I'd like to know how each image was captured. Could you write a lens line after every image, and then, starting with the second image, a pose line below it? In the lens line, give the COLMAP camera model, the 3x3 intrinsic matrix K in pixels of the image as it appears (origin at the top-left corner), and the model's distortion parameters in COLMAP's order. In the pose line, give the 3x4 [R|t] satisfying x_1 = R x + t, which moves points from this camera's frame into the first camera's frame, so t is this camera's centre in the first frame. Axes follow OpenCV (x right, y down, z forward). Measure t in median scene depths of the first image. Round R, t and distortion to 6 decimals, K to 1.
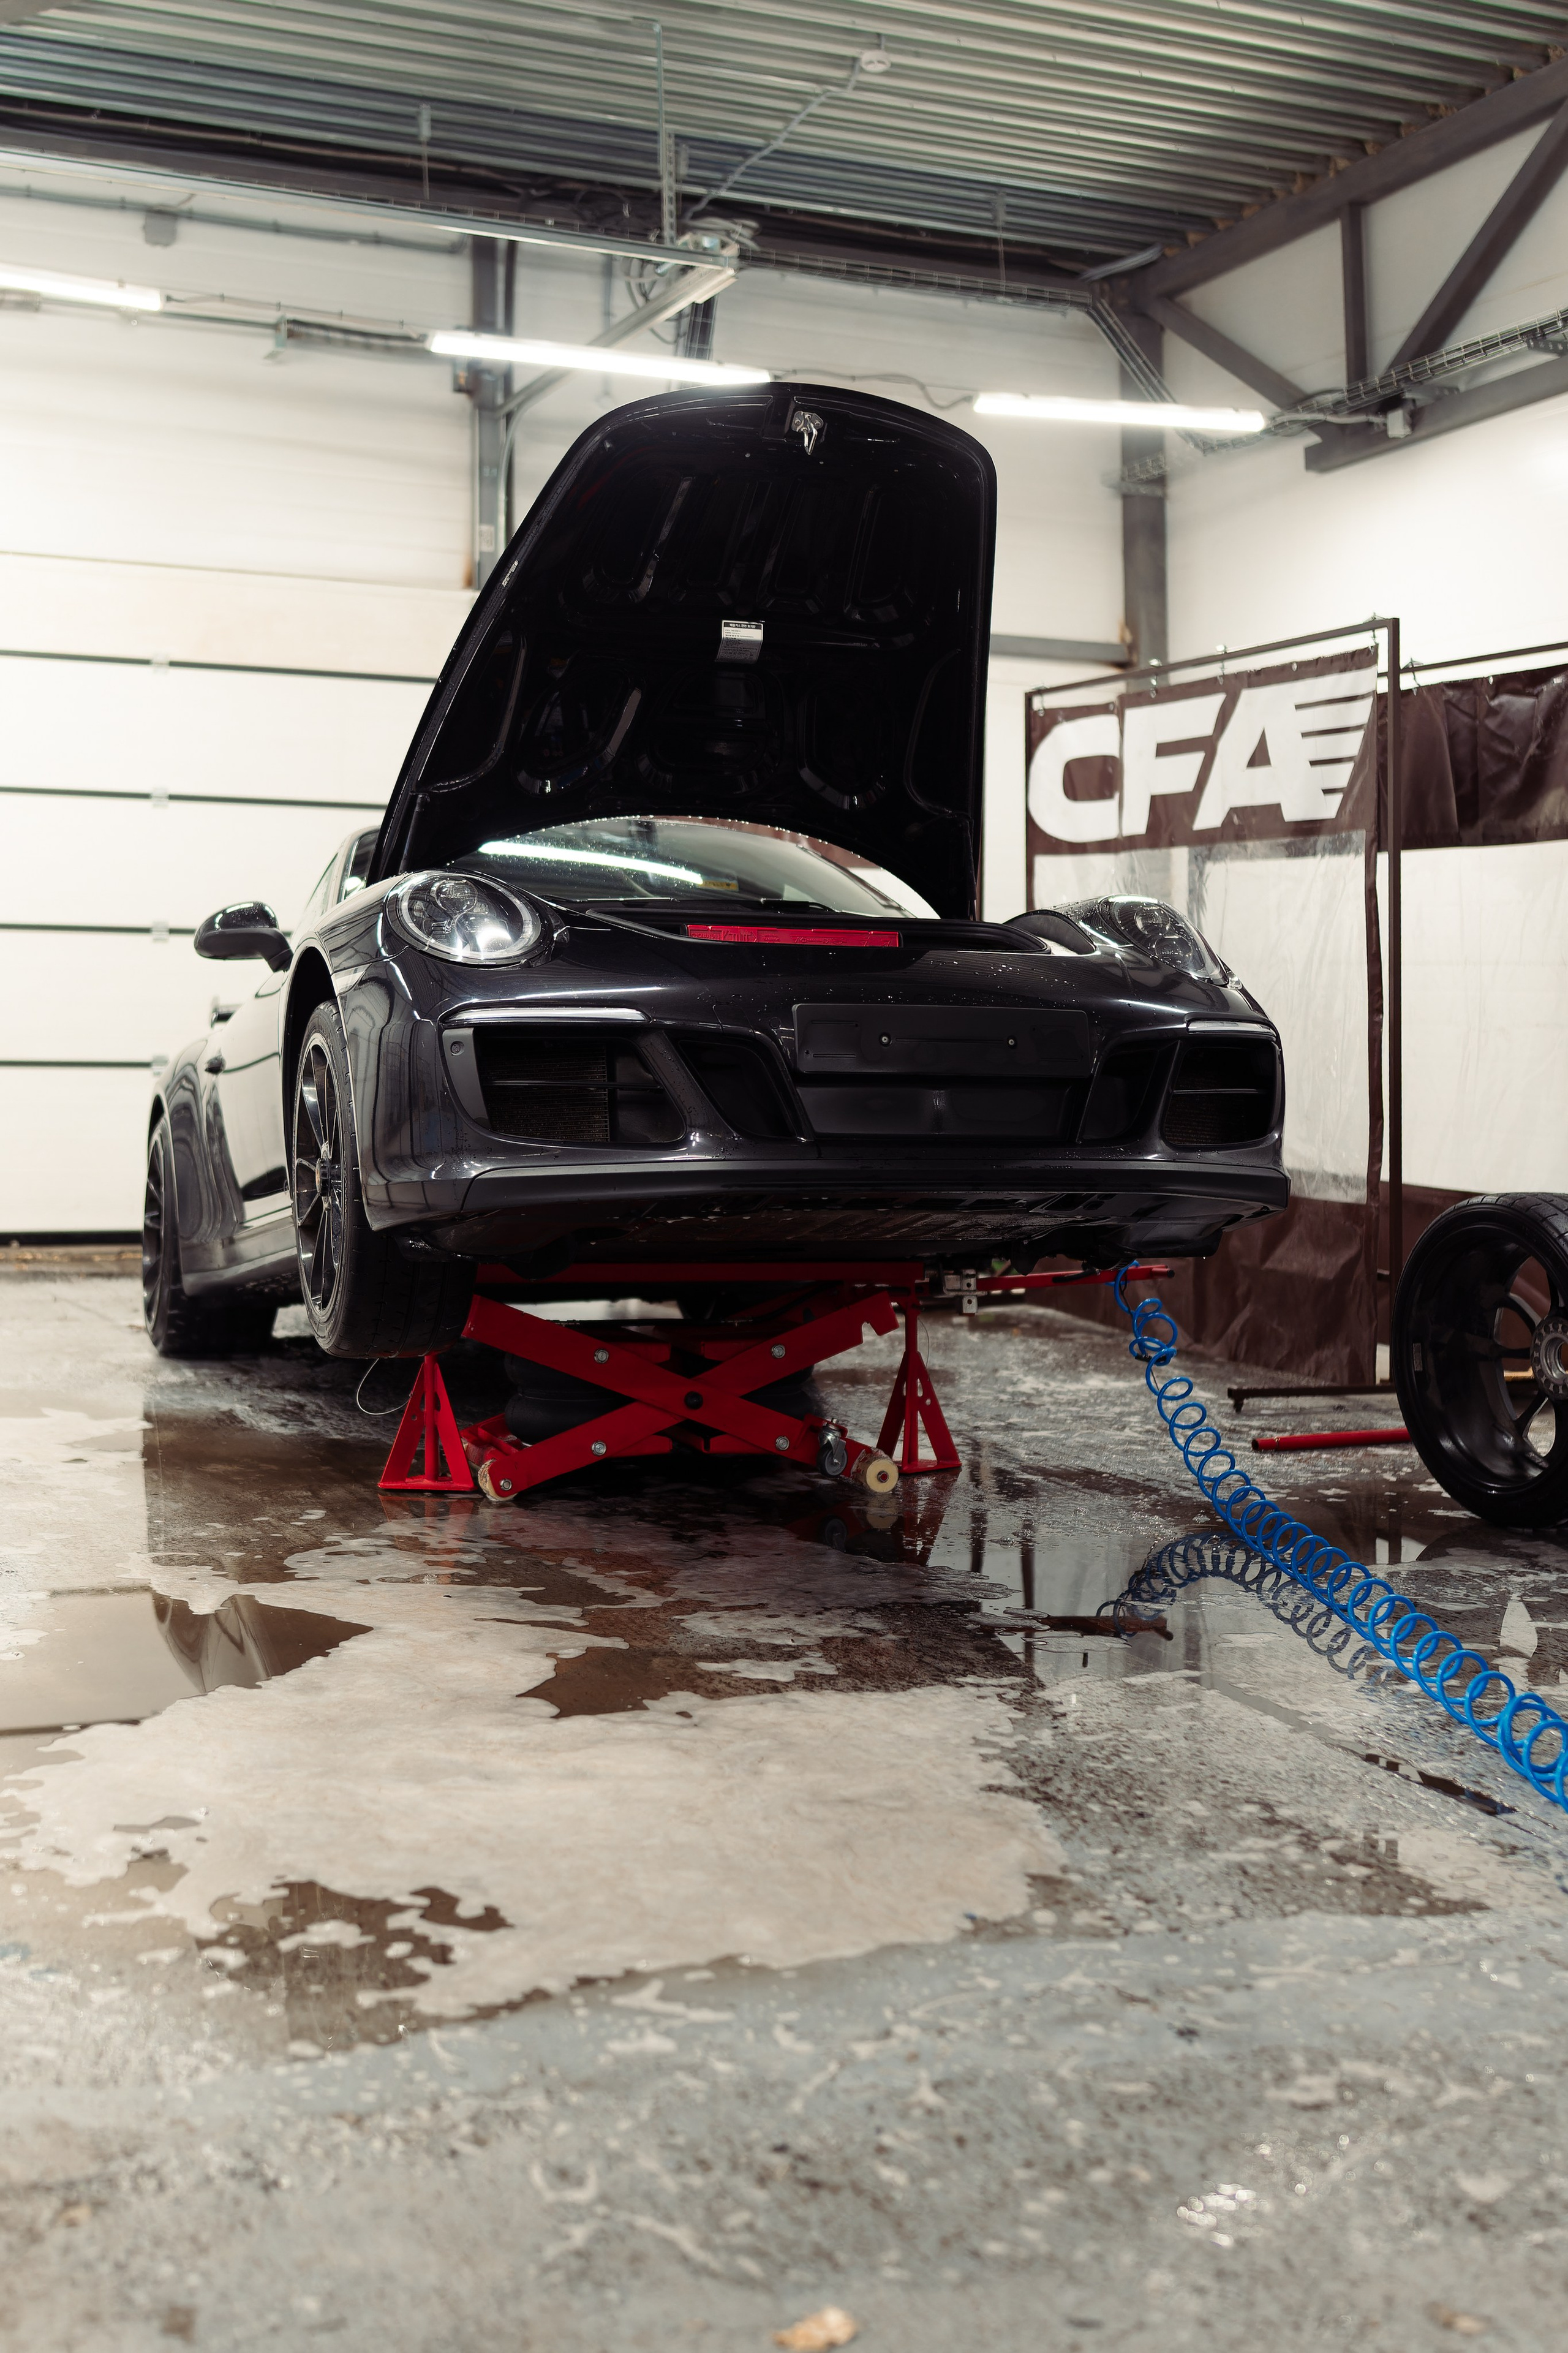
lens RADIAL K [[2666.2, 0, 779.9], [0, 2666.2, 1101.5], [0, 0, 1]] dist [-0.019318, -0.023896]
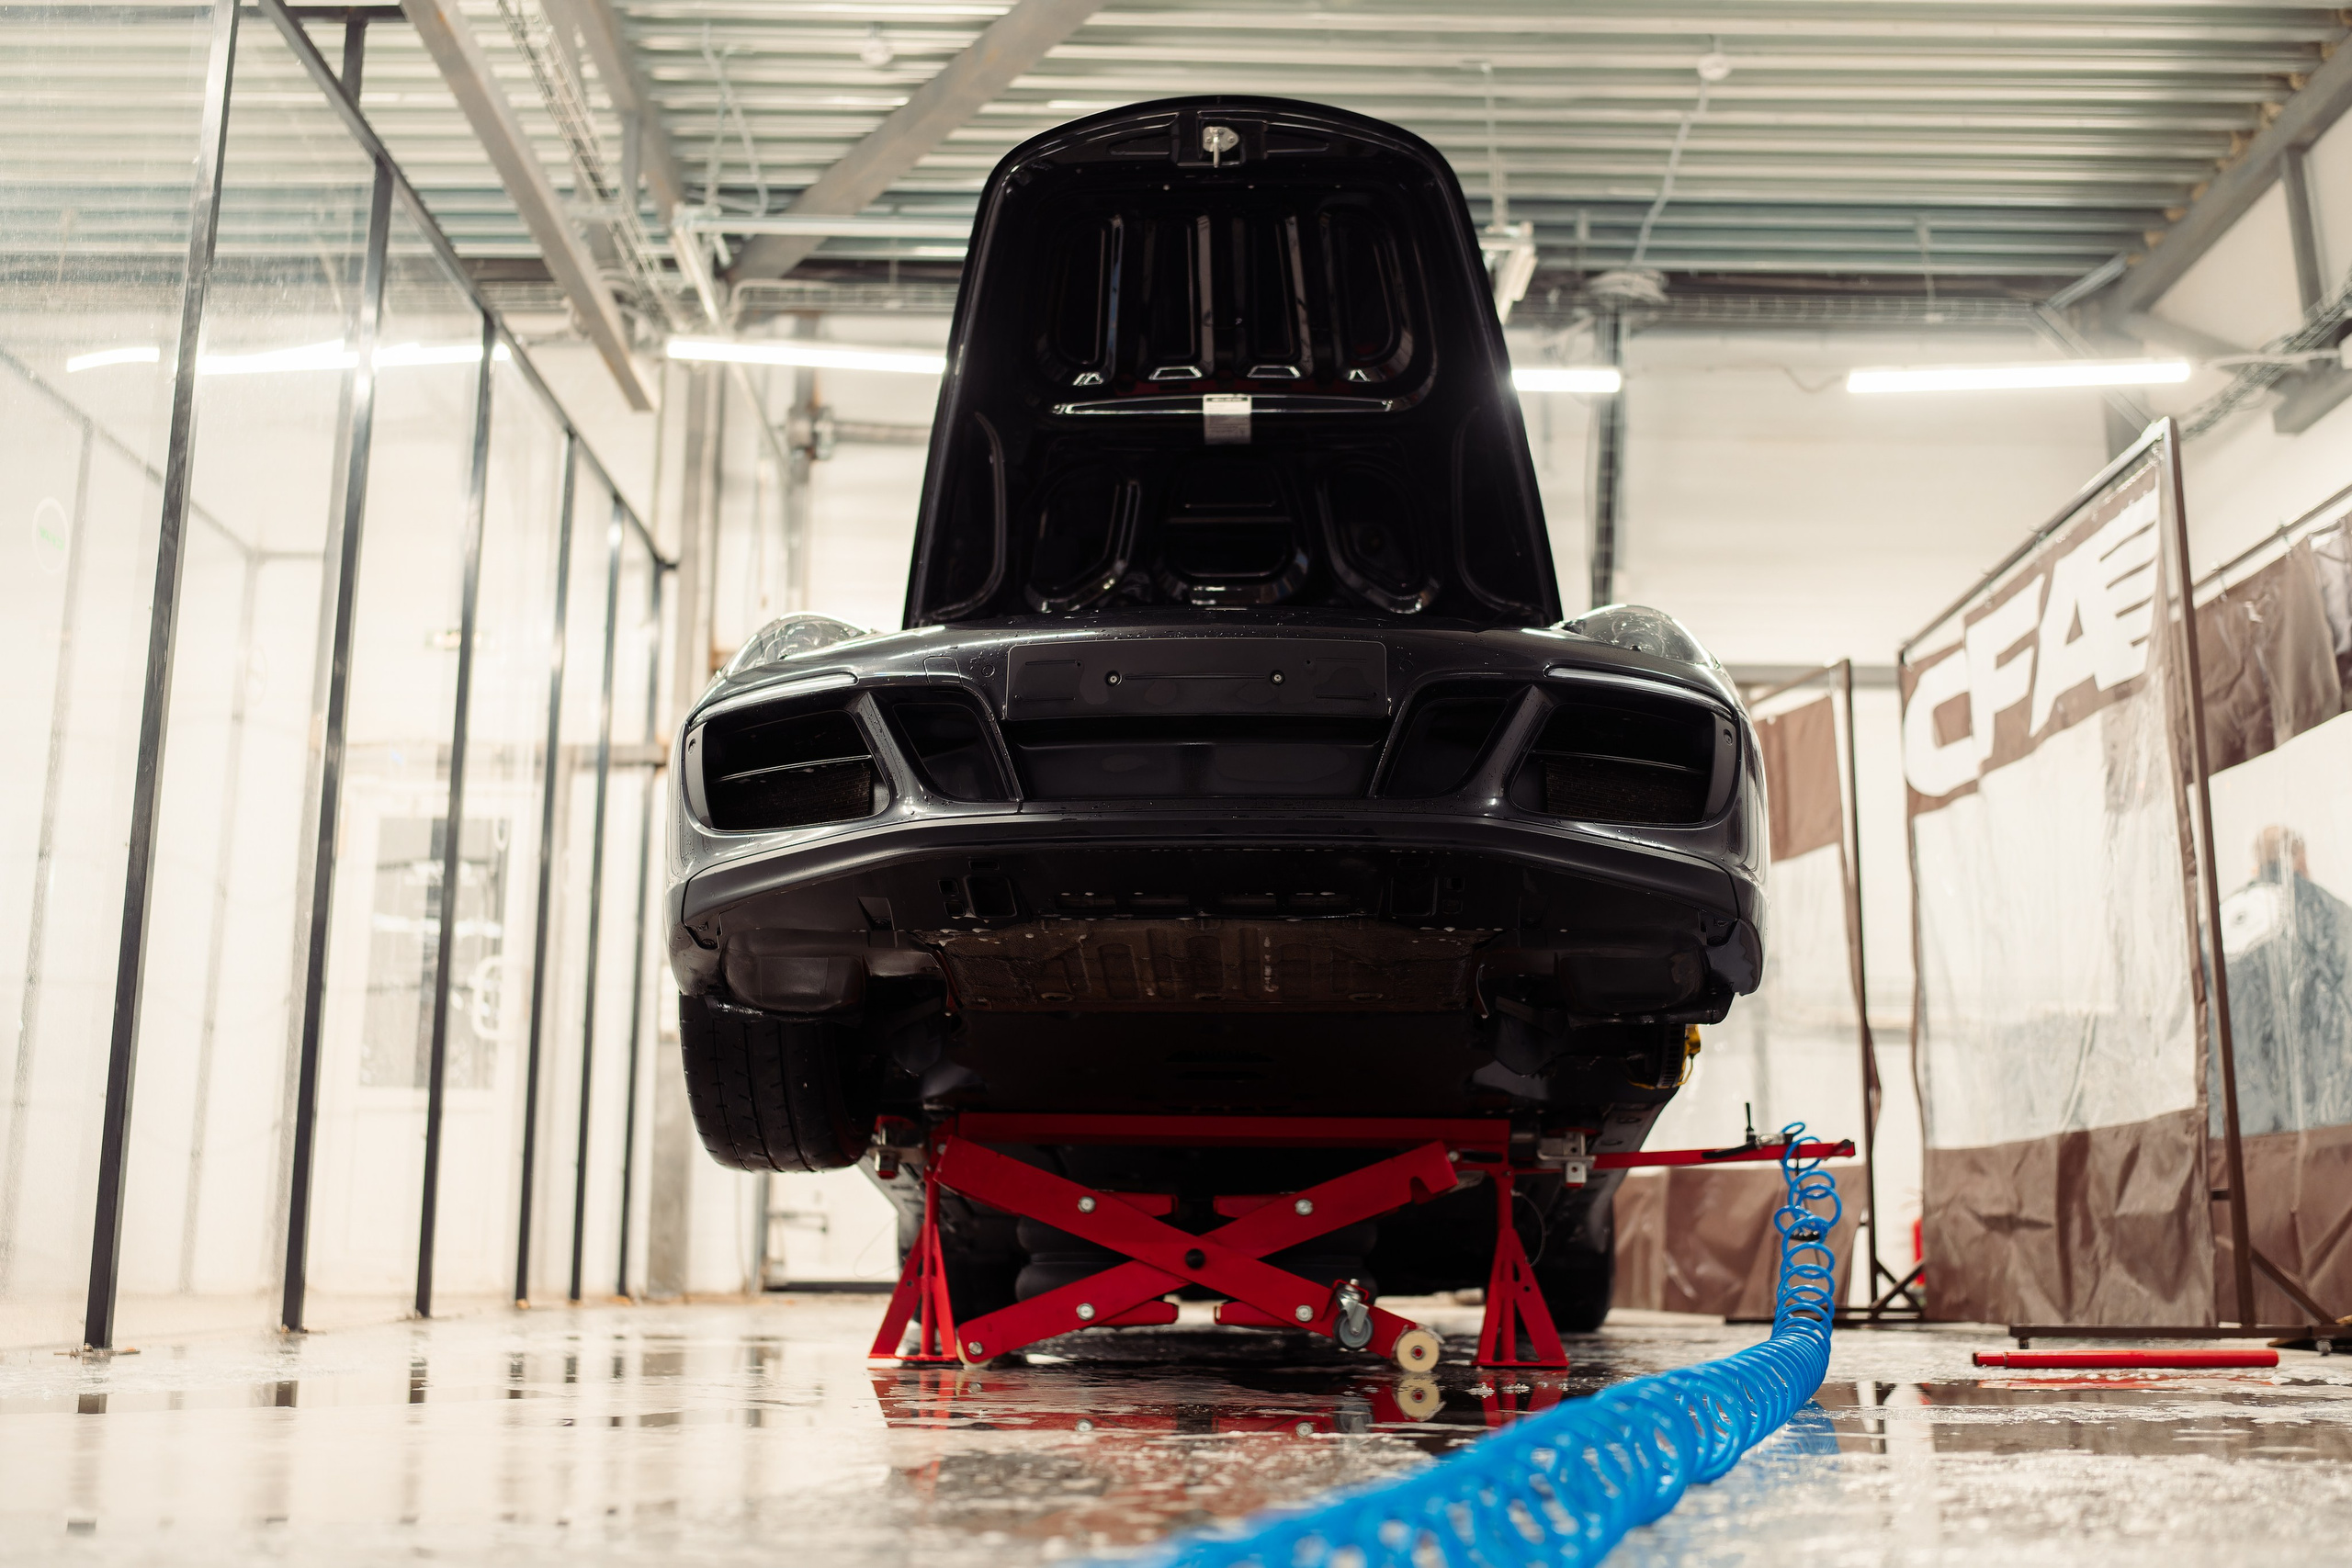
lens RADIAL K [[2390.1, 0, 1214.7], [0, 2390.1, 808.8], [0, 0, 1]] dist [-0.018791, 0.092902]
pose [[0.932396, -0.080787, -0.352293, 0.181882], [0.001853, 0.975756, -0.218853, 0.097099], [0.361433, 0.203405, 0.909941, 0.180398]]
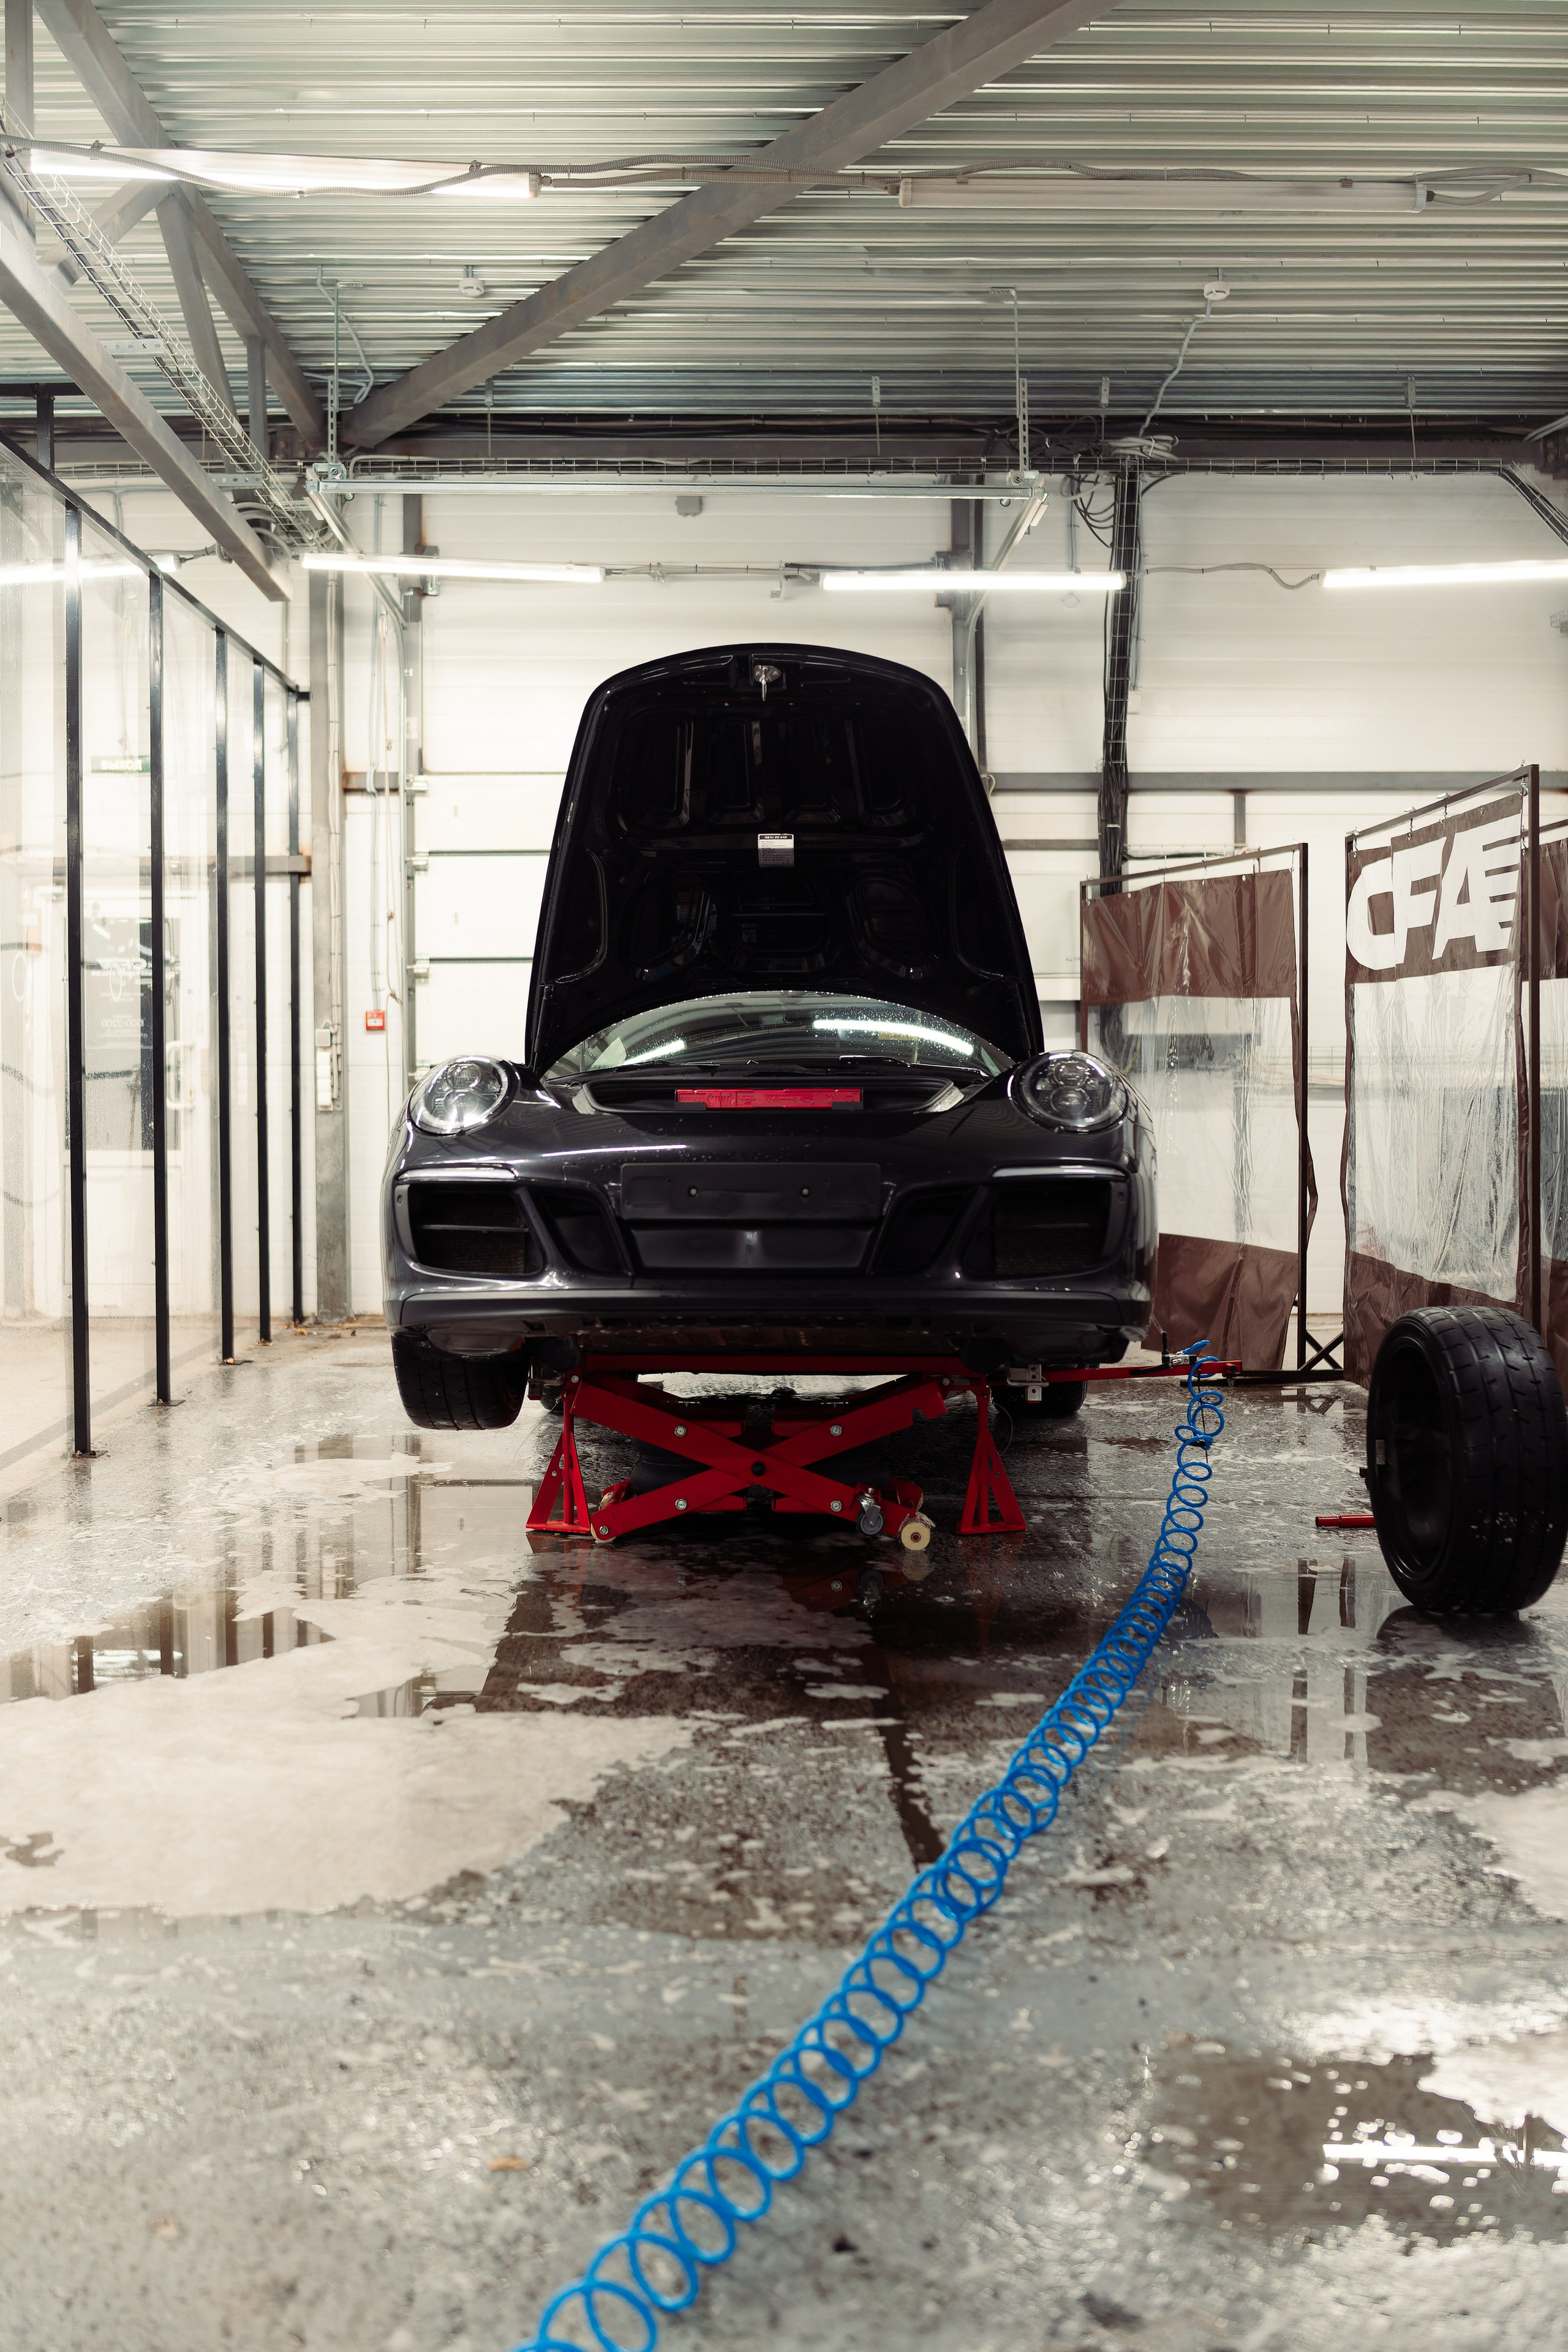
lens RADIAL K [[2285.6, 0, 784.0], [0, 2285.6, 1176.0], [0, 0, 1]] dist [-0.005328, 0.001204]
pose [[0.930375, -0.008391, -0.366514, 0.254380], [0.010160, 0.999944, 0.002897, -0.017932], [0.366470, -0.006419, 0.930408, 0.017563]]
